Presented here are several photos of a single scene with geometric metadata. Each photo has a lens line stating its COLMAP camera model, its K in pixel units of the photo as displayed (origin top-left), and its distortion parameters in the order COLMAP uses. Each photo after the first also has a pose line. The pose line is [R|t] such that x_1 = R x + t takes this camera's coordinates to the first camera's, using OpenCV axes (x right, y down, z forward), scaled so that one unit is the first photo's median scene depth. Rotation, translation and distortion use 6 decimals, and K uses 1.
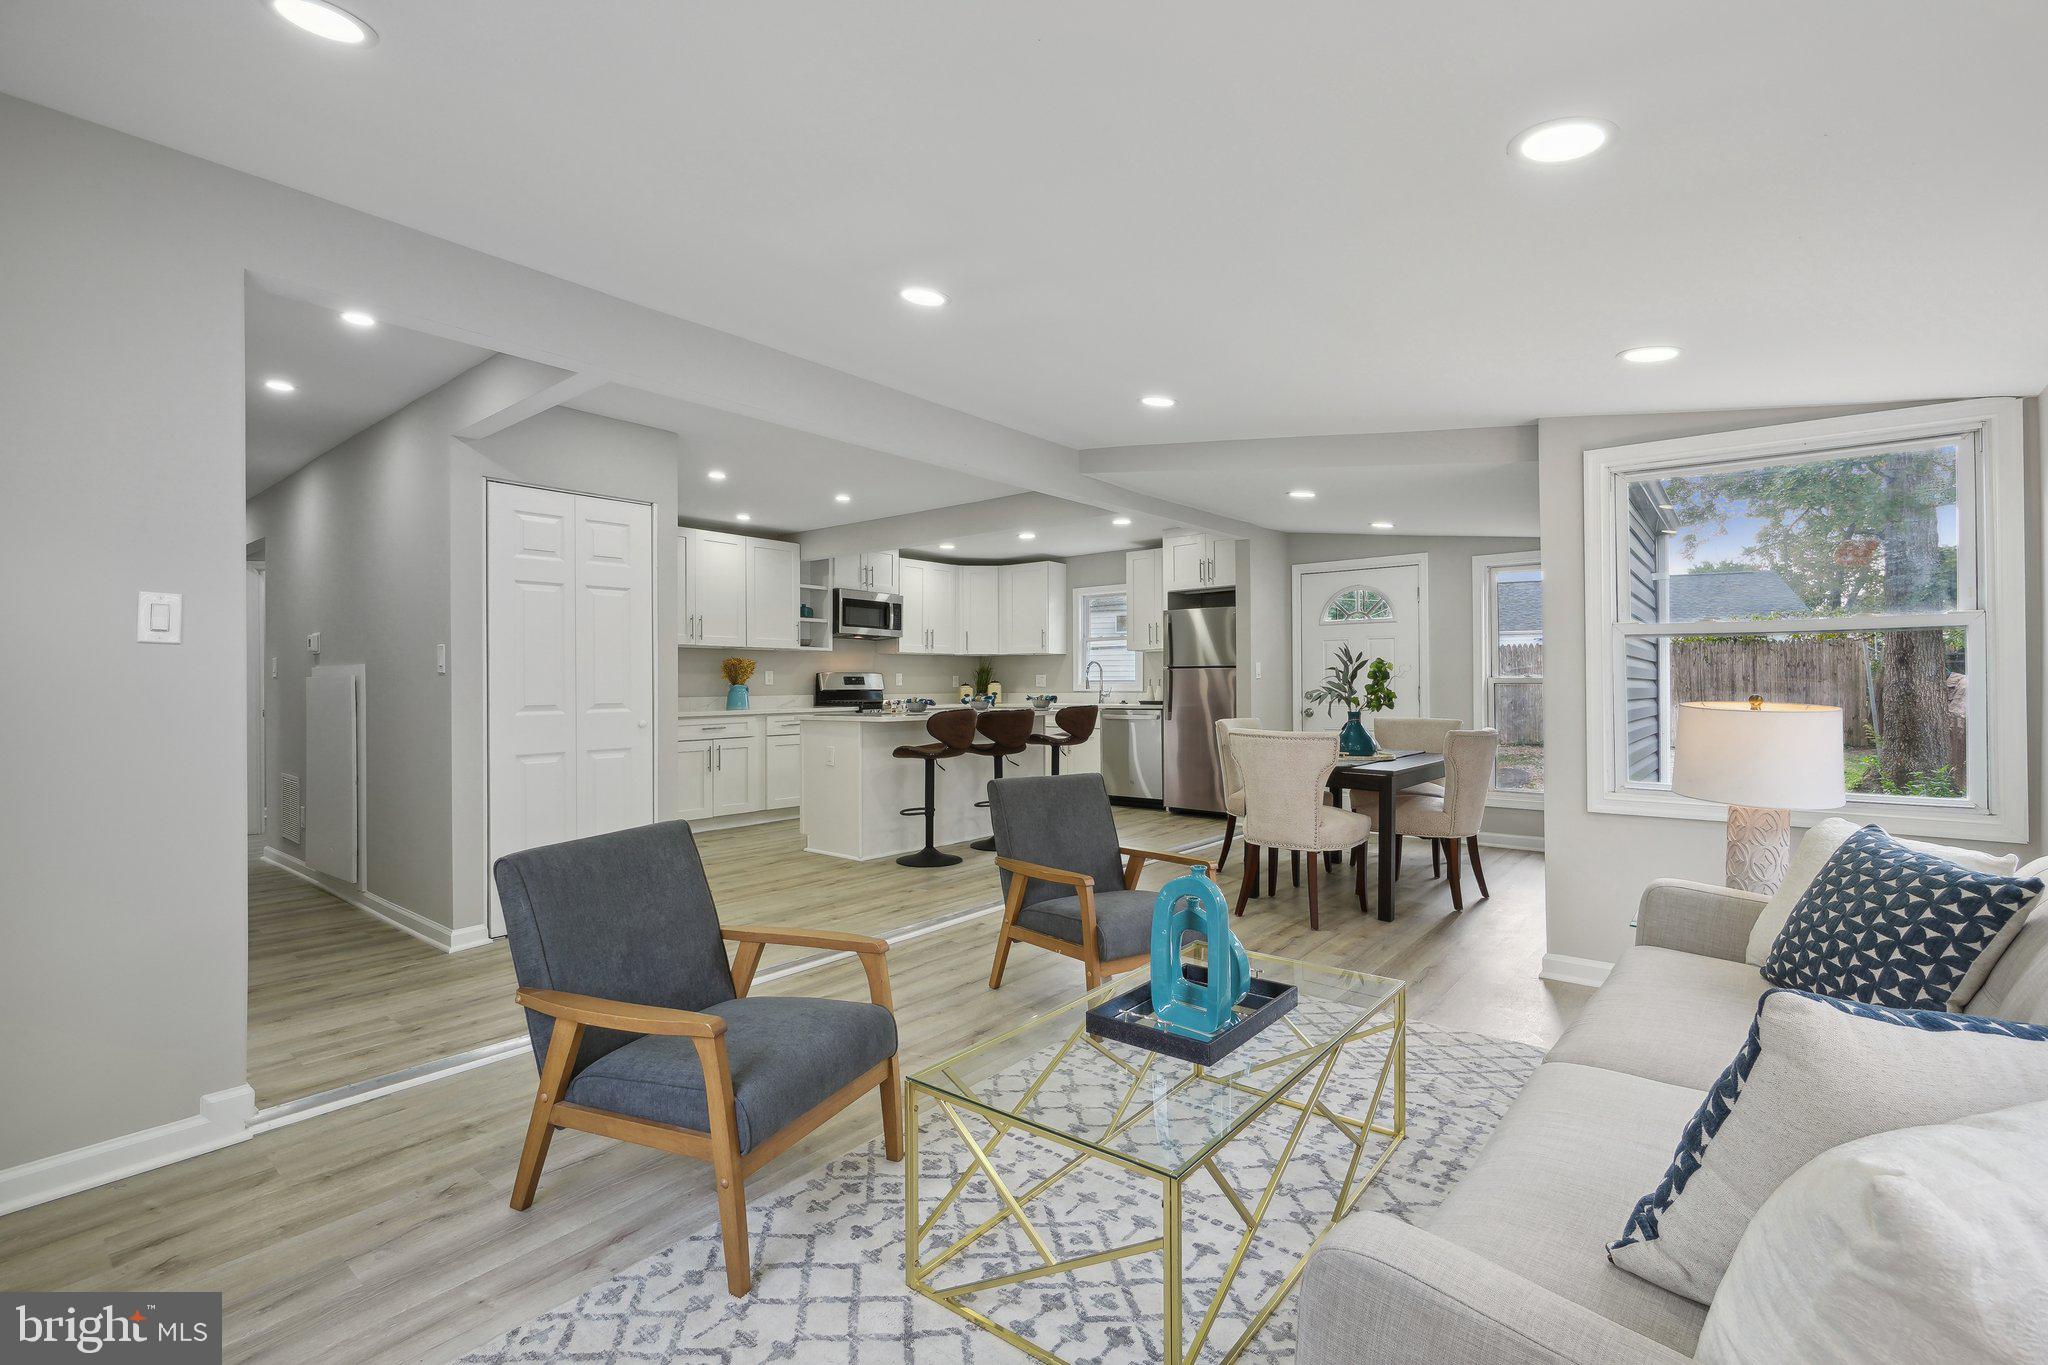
lens RADIAL K [[920.9, 0, 1020.5], [0, 920.9, 678.6], [0, 0, 1]] dist [0.000009, -0.003045]
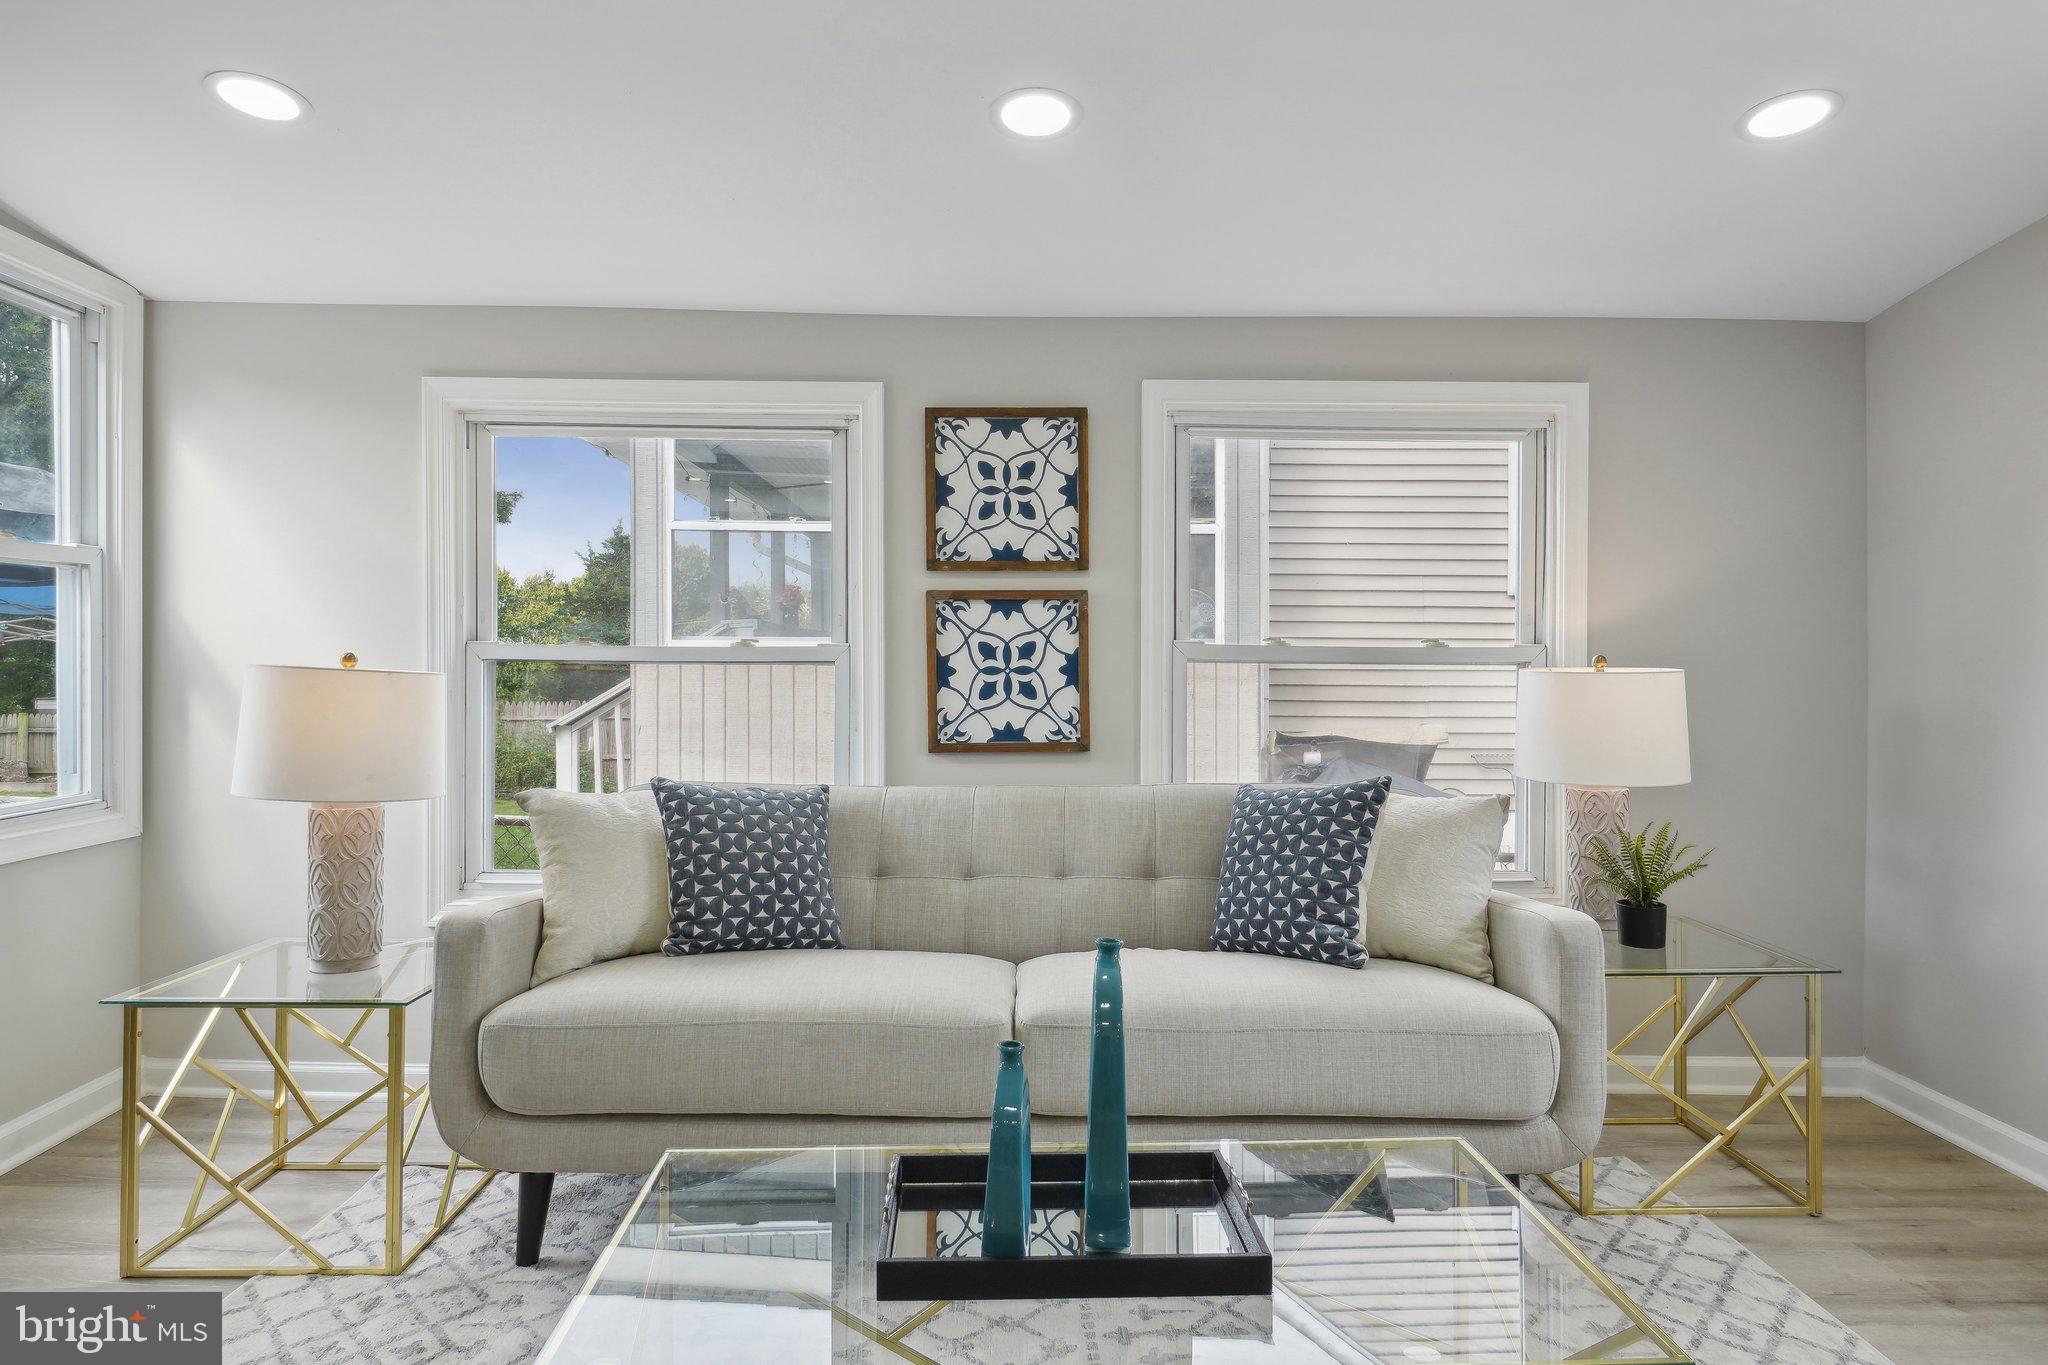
lens RADIAL K [[1268.5, 0, 1001.3], [0, 1268.5, 650.2], [0, 0, 1]] dist [0.012781, -0.000503]
pose [[-0.650219, 0.000200, 0.759747, -0.097105], [-0.006423, 0.999963, -0.005760, 0.004596], [-0.759720, -0.008625, -0.650194, 0.399394]]
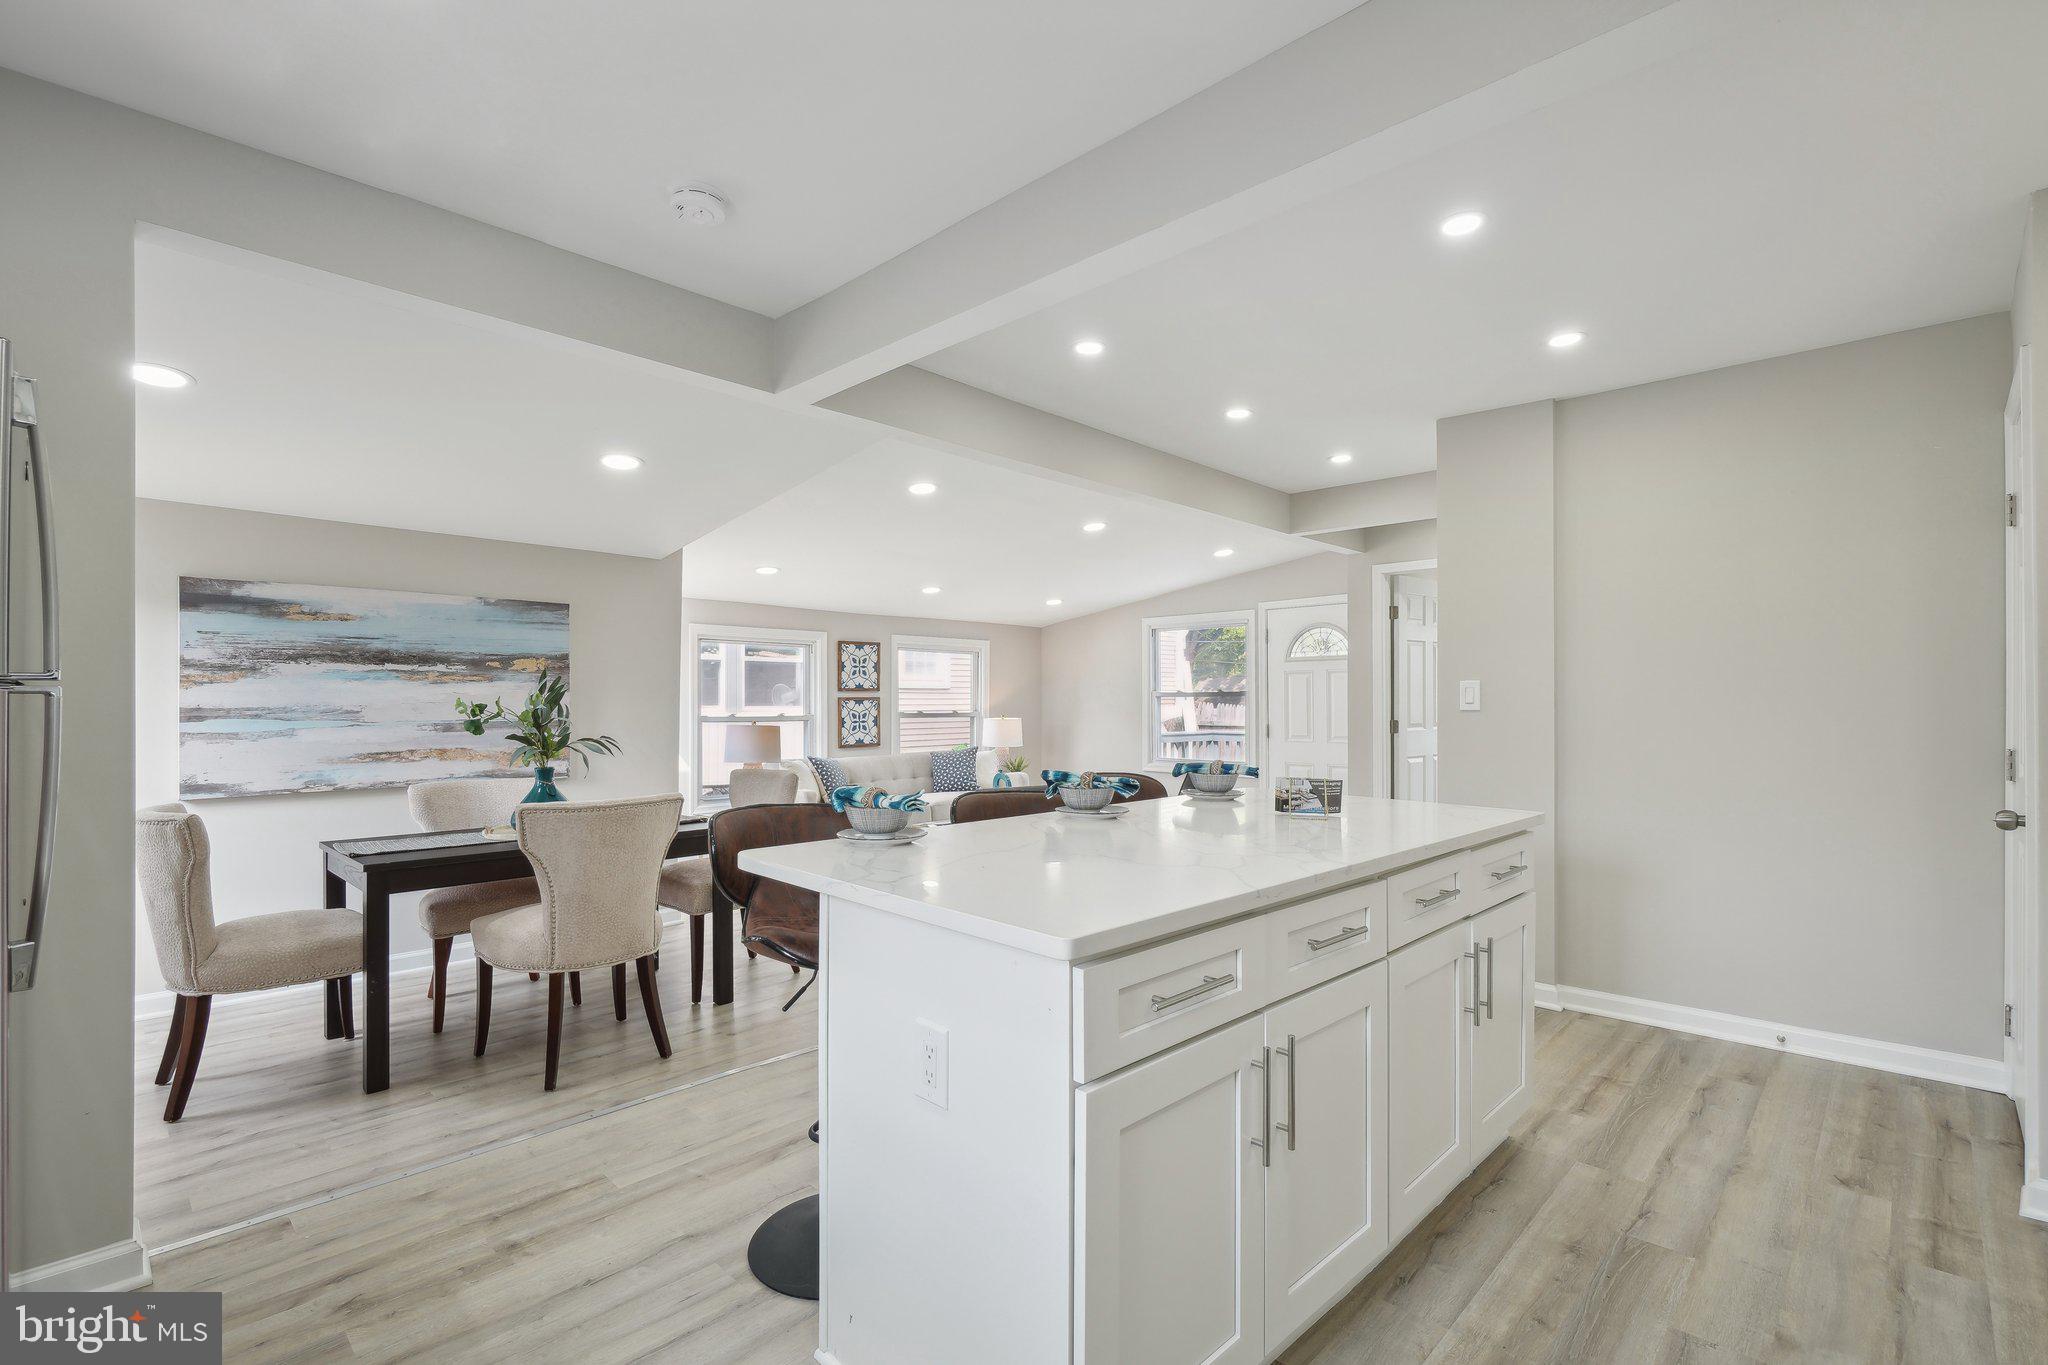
lens RADIAL K [[920.9, 0, 1024.8], [0, 920.9, 689.9], [0, 0, 1]] dist [0.000009, -0.003045]
pose [[-0.996879, 0.006275, 0.078695, -0.038055], [0.004841, 0.999819, -0.018397, -0.006041], [-0.078796, -0.017959, -0.996729, 1.078419]]
